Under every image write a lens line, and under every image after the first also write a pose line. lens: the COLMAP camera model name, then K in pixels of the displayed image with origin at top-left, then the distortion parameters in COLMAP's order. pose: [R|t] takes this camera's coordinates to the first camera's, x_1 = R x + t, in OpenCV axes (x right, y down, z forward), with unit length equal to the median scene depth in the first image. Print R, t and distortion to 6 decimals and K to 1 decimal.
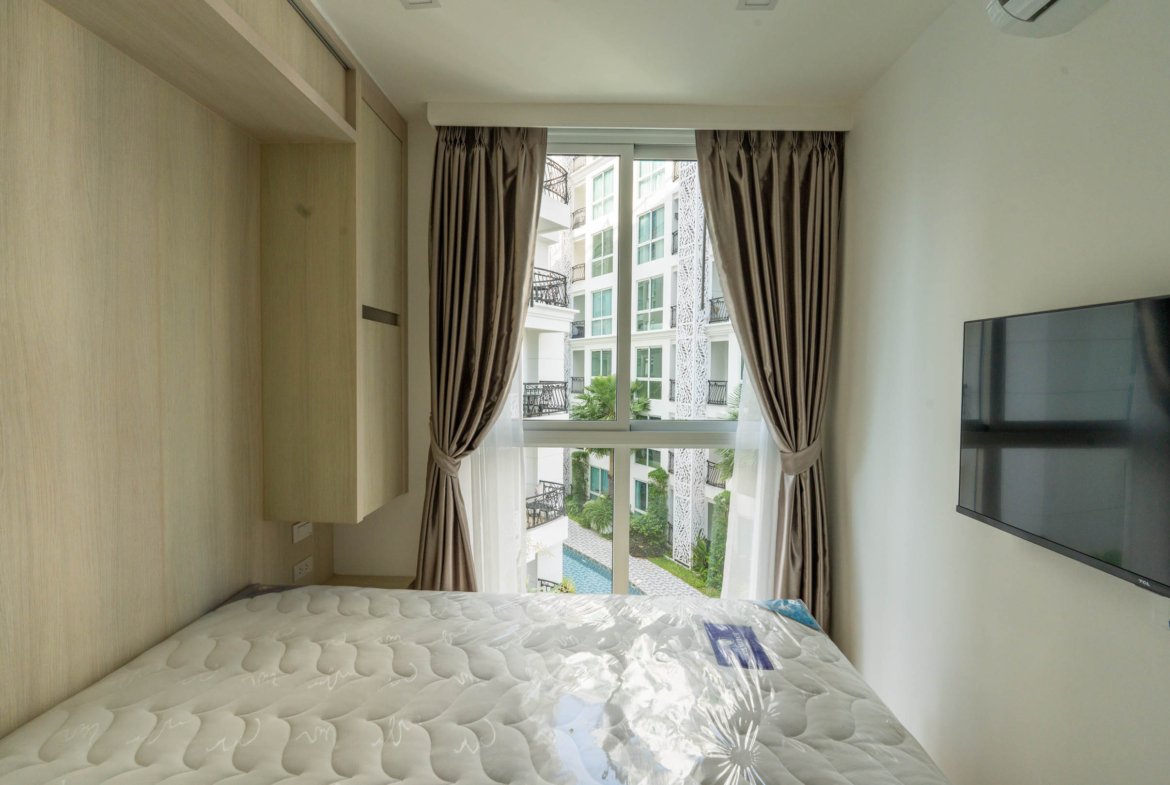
lens RADIAL K [[482.3, 0, 585.0], [0, 482.3, 392.5], [0, 0, 1]] dist [0.002086, -0.000044]
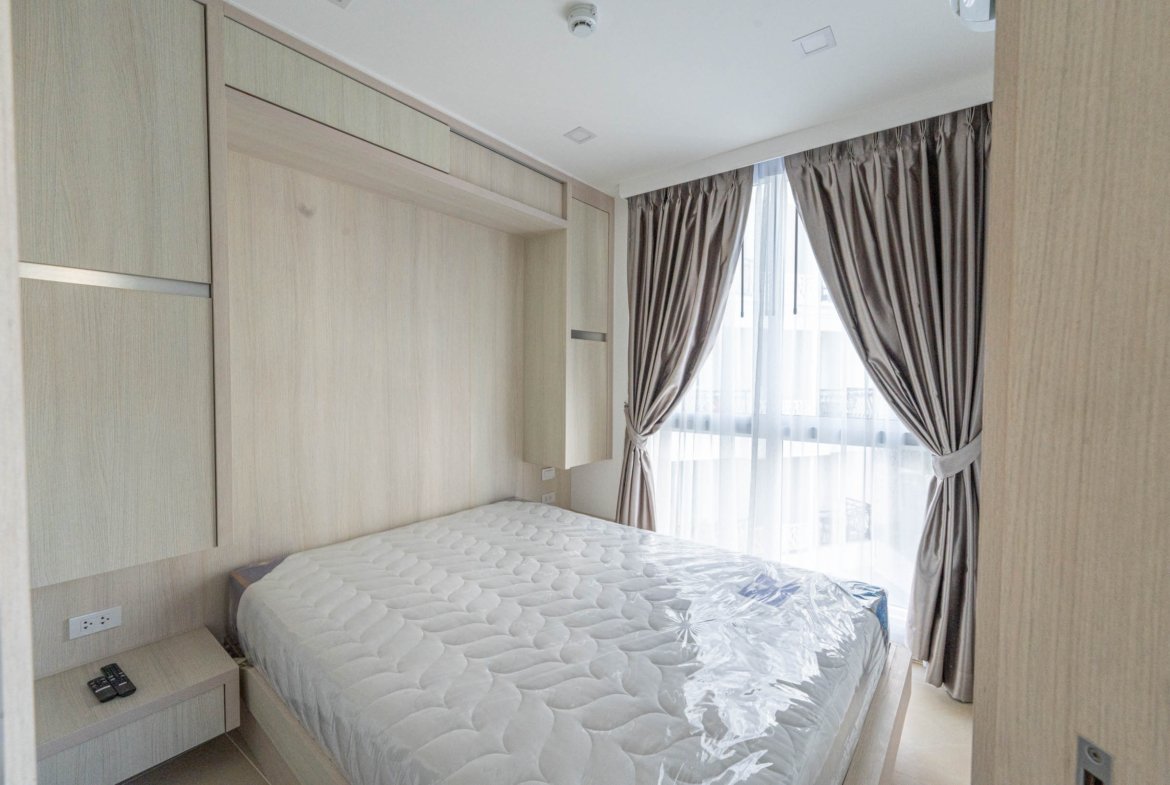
lens RADIAL K [[482.3, 0, 585.0], [0, 482.3, 392.5], [0, 0, 1]] dist [0.002086, -0.000044]
pose [[0.795100, 0.015092, -0.606290, 0.541768], [-0.018116, 0.999835, 0.001132, 0.020161], [0.606207, 0.010083, 0.795243, -0.218390]]
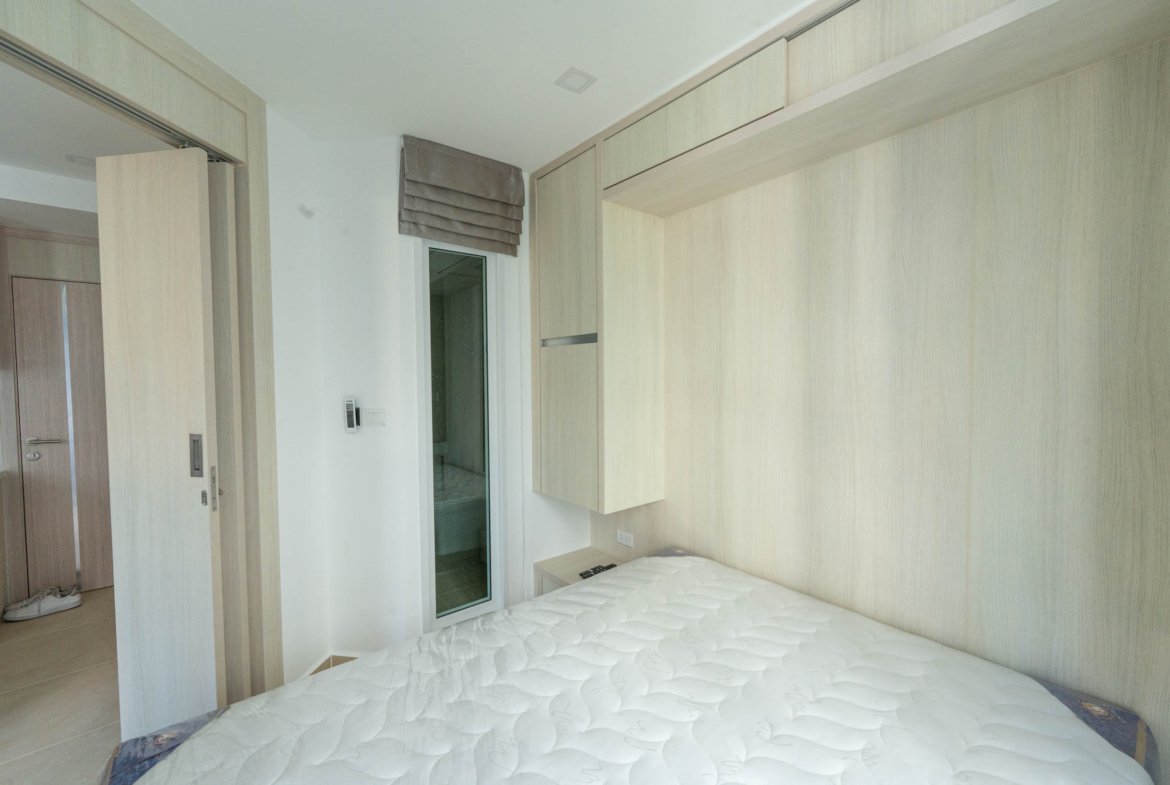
lens RADIAL K [[482.3, 0, 585.0], [0, 482.3, 392.5], [0, 0, 1]] dist [0.002086, -0.000044]
pose [[-0.768474, 0.012297, -0.639763, 0.326491], [-0.024481, 0.998518, 0.048599, -0.060744], [0.639413, 0.053009, -0.767034, 1.007577]]
